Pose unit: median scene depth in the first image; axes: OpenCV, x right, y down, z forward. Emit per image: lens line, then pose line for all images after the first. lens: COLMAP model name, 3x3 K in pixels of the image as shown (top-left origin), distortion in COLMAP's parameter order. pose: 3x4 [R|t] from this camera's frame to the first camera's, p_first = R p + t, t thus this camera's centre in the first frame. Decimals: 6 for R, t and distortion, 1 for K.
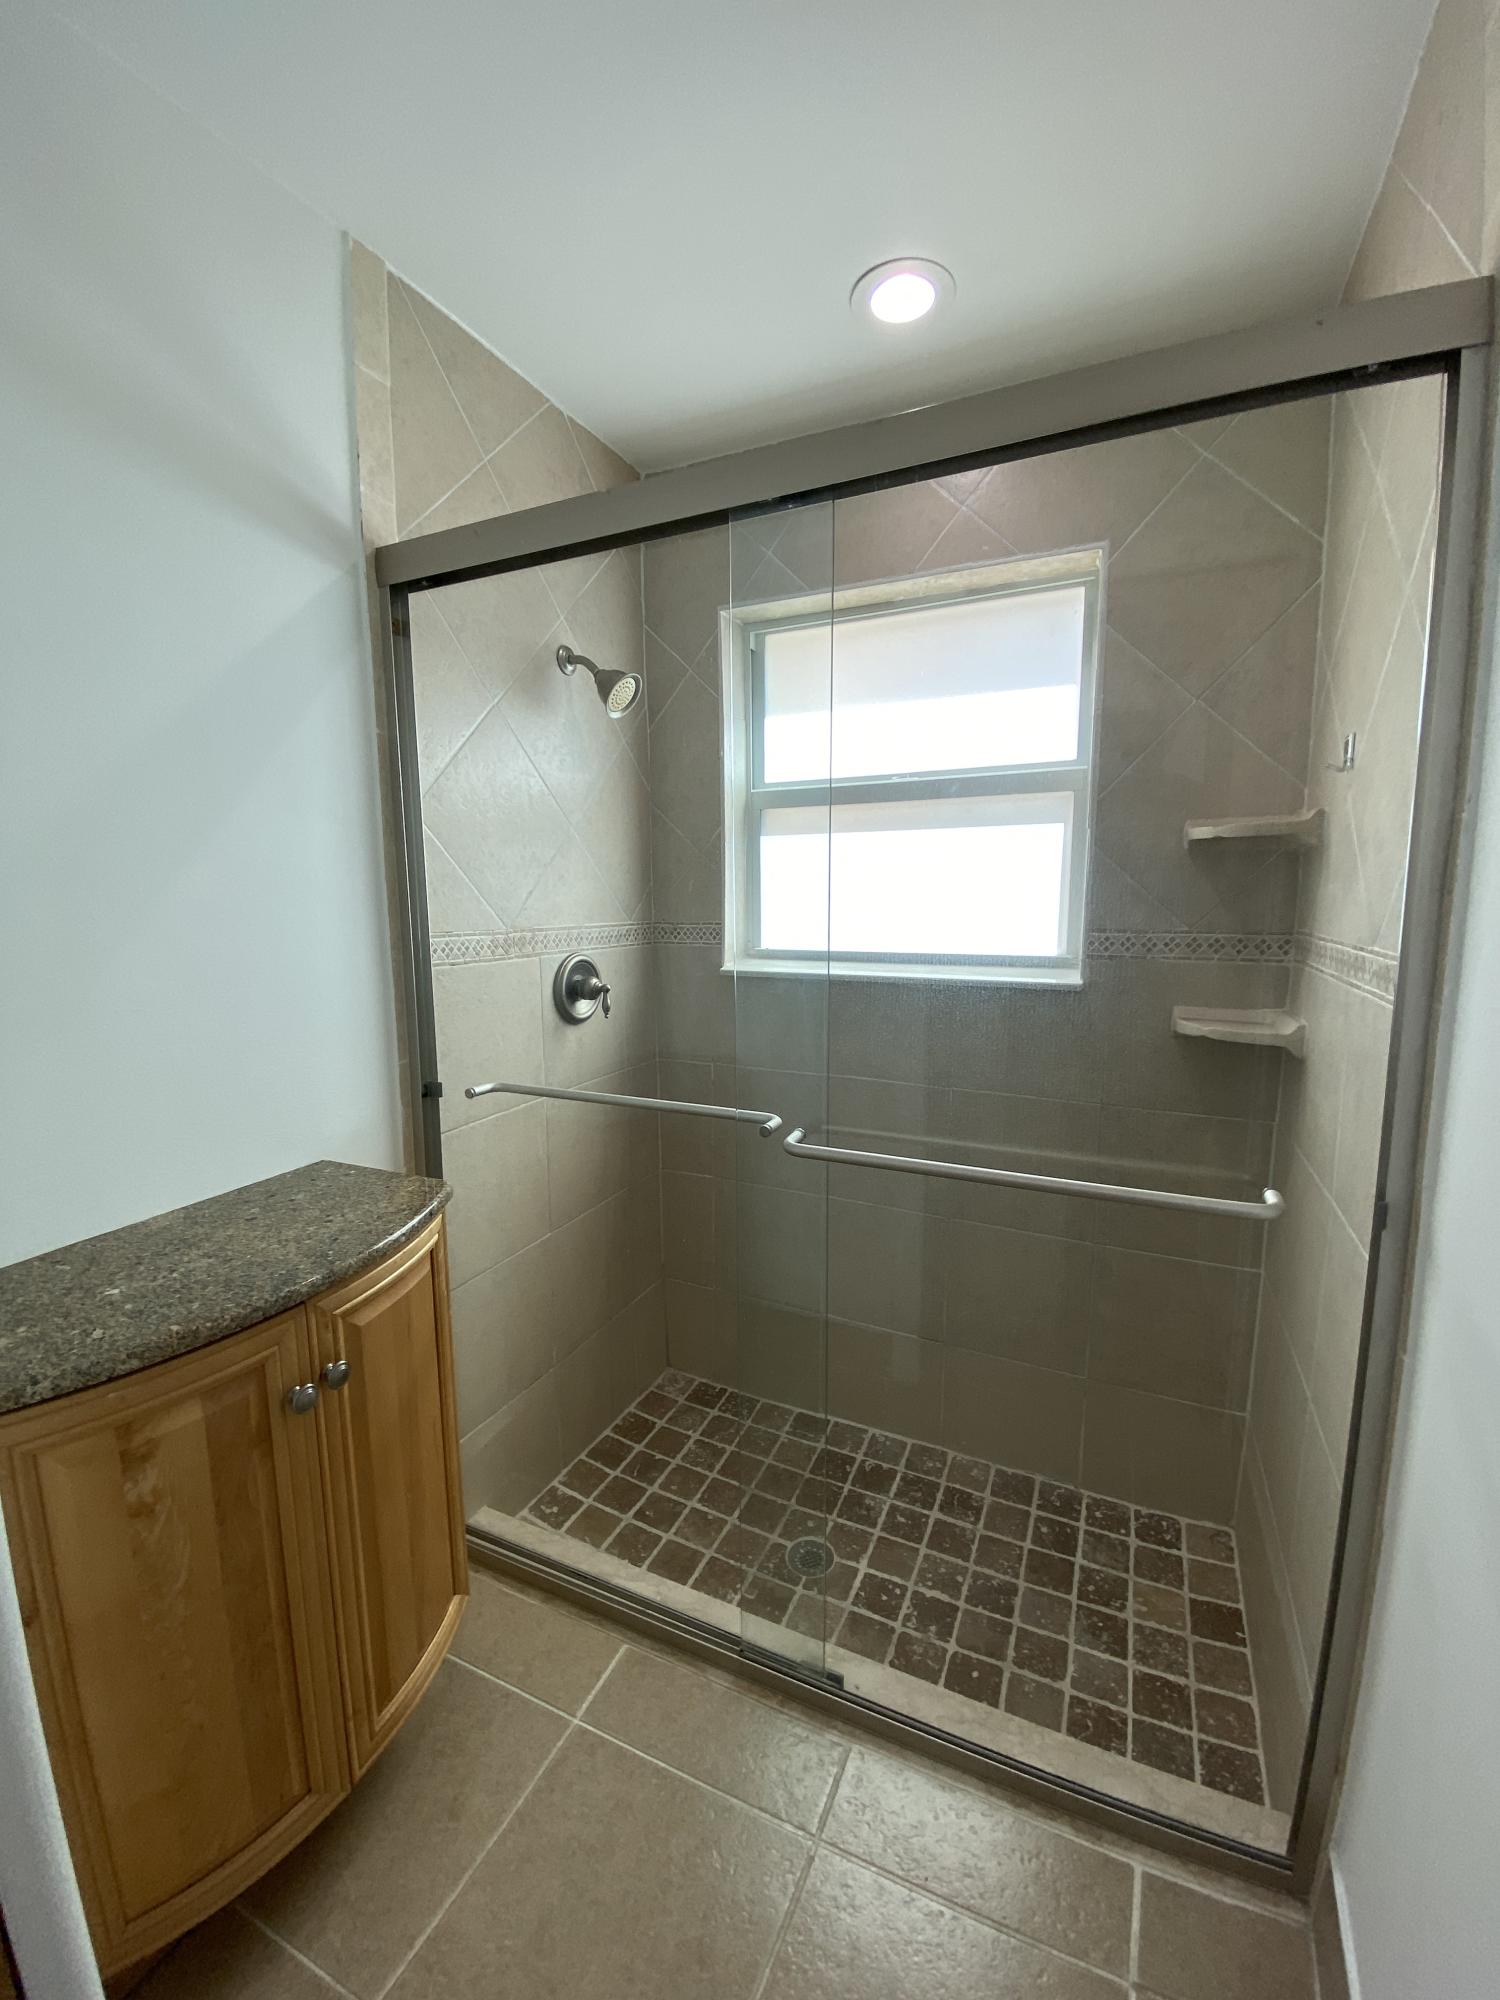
lens RADIAL K [[813.8, 0, 739.4], [0, 813.8, 993.8], [0, 0, 1]] dist [0.031747, -0.027094]
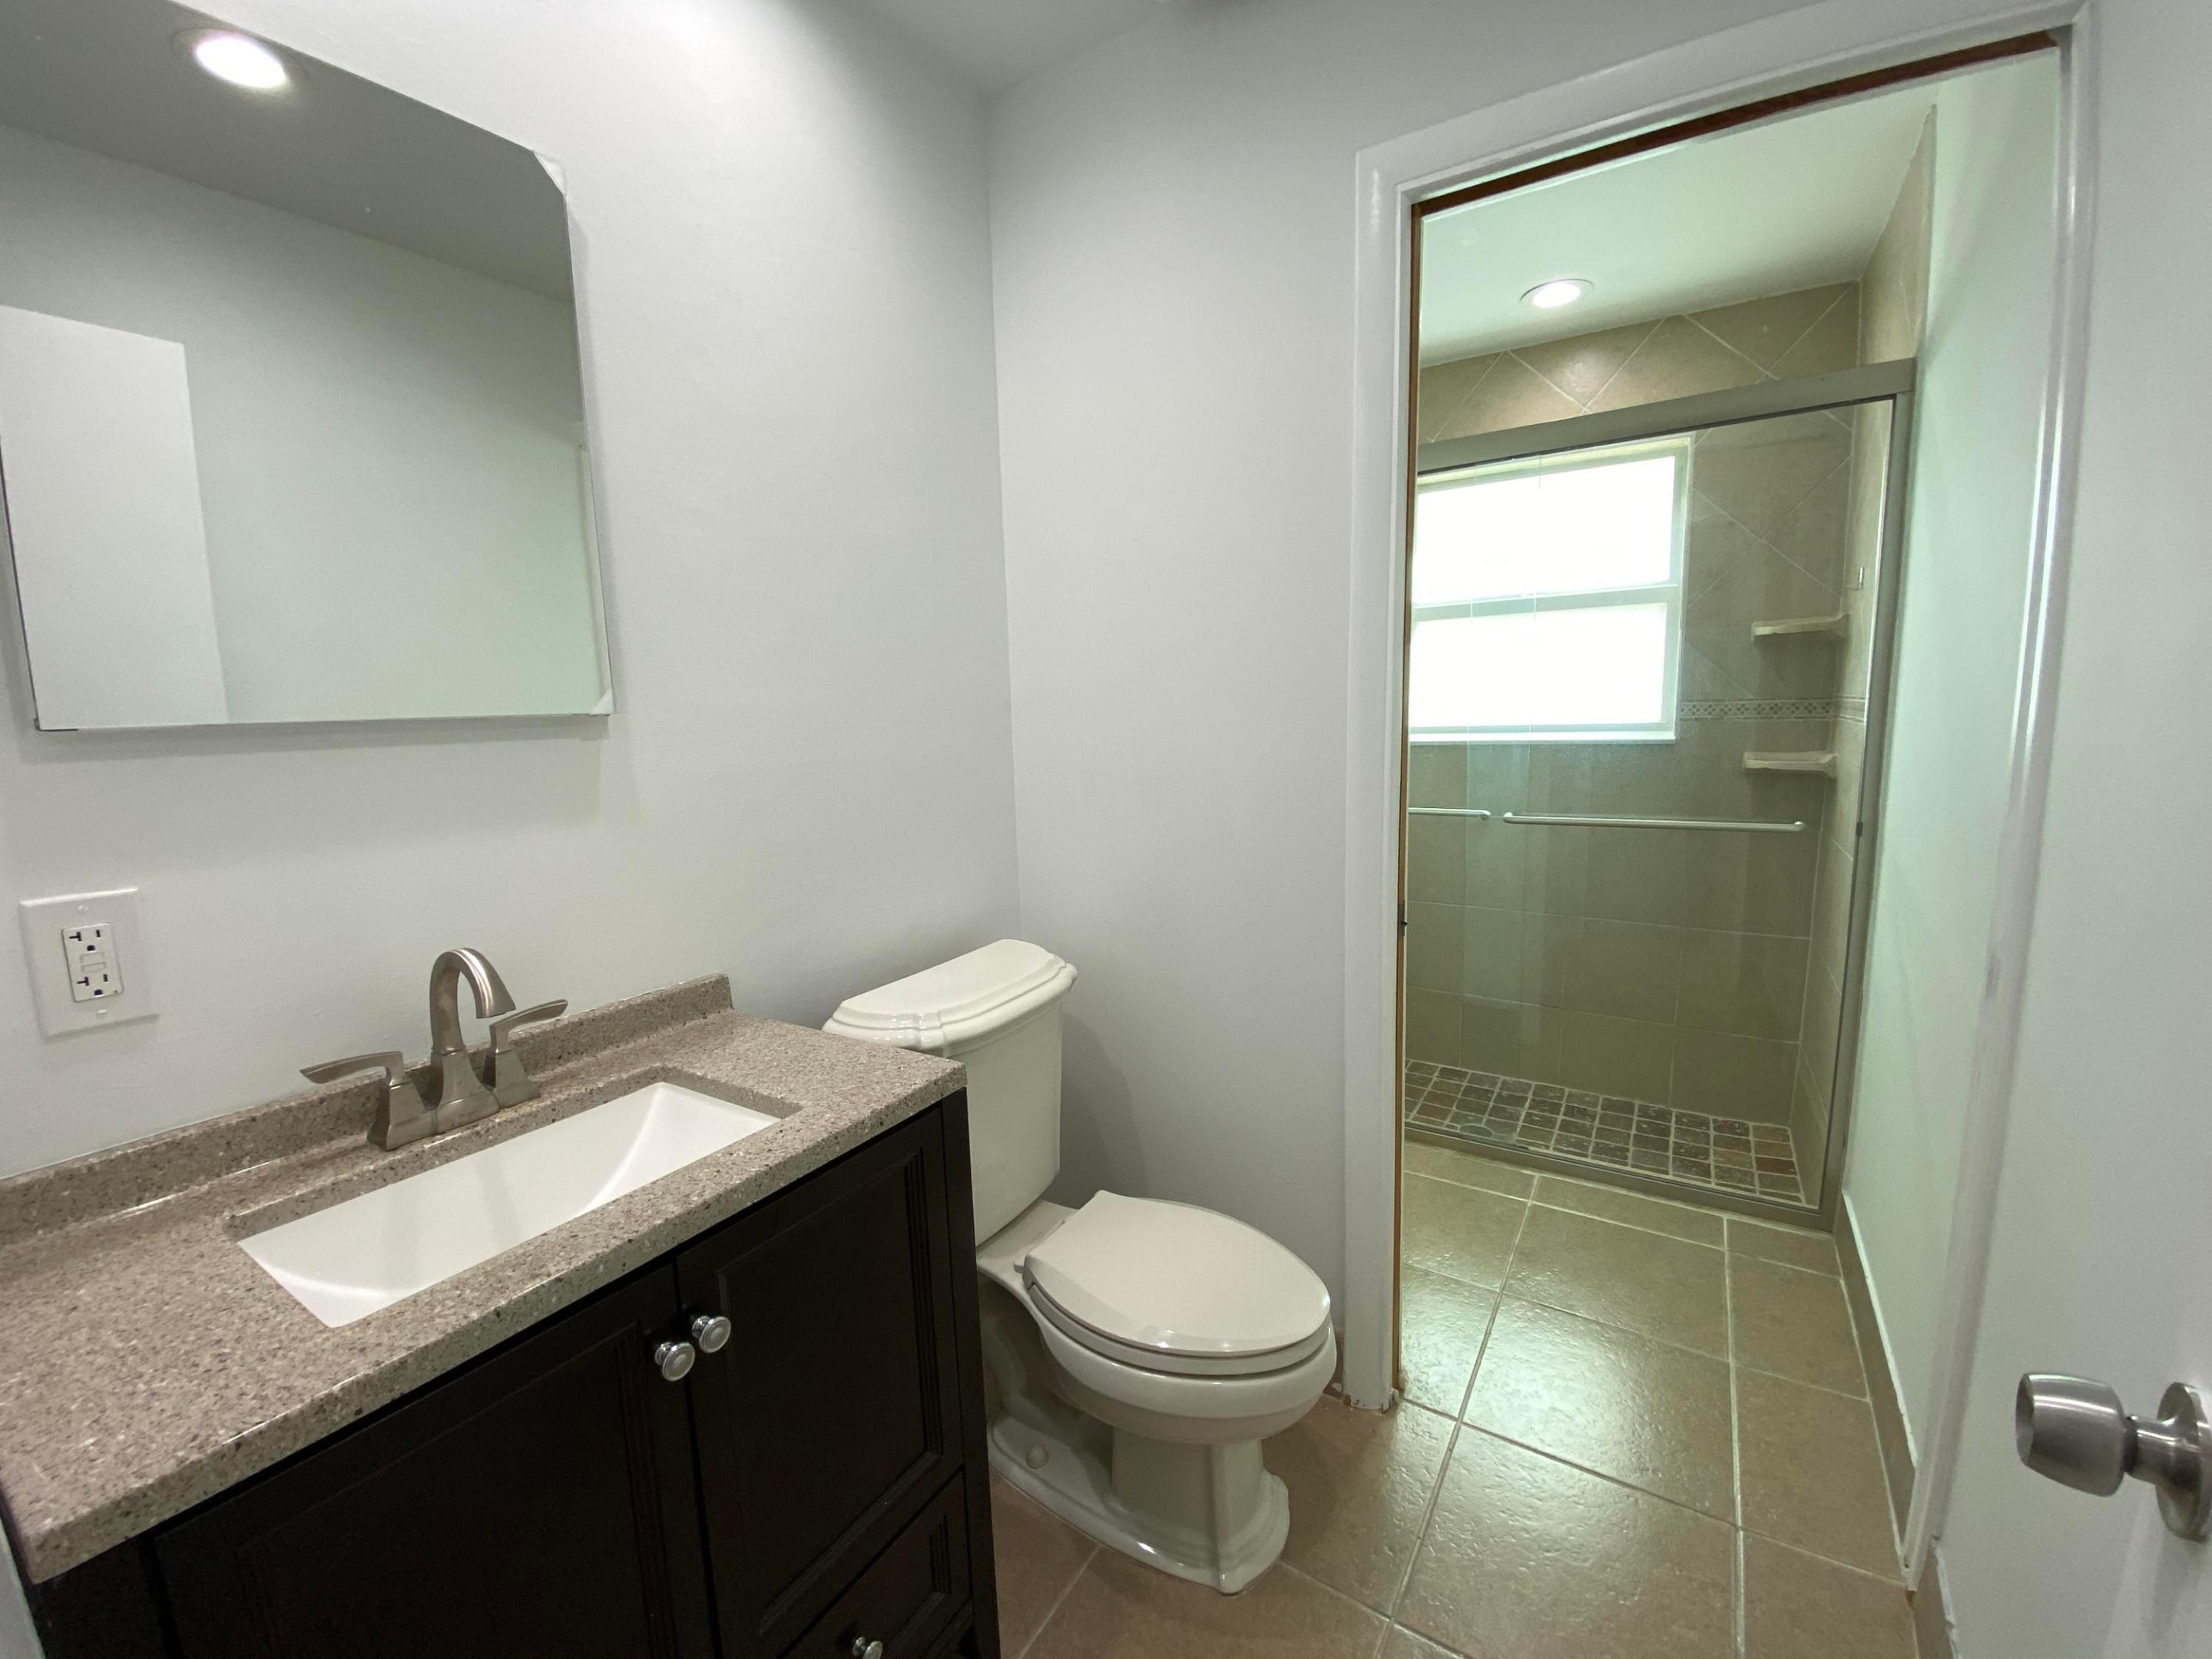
lens RADIAL K [[900.0, 0, 1106.0], [0, 900.0, 829.5], [0, 0, 1]] dist [0.031747, -0.027094]
pose [[0.991873, -0.003376, -0.127187, -0.364424], [0.004349, 0.999963, 0.007375, 0.129676], [0.127157, -0.007868, 0.991851, -0.697584]]
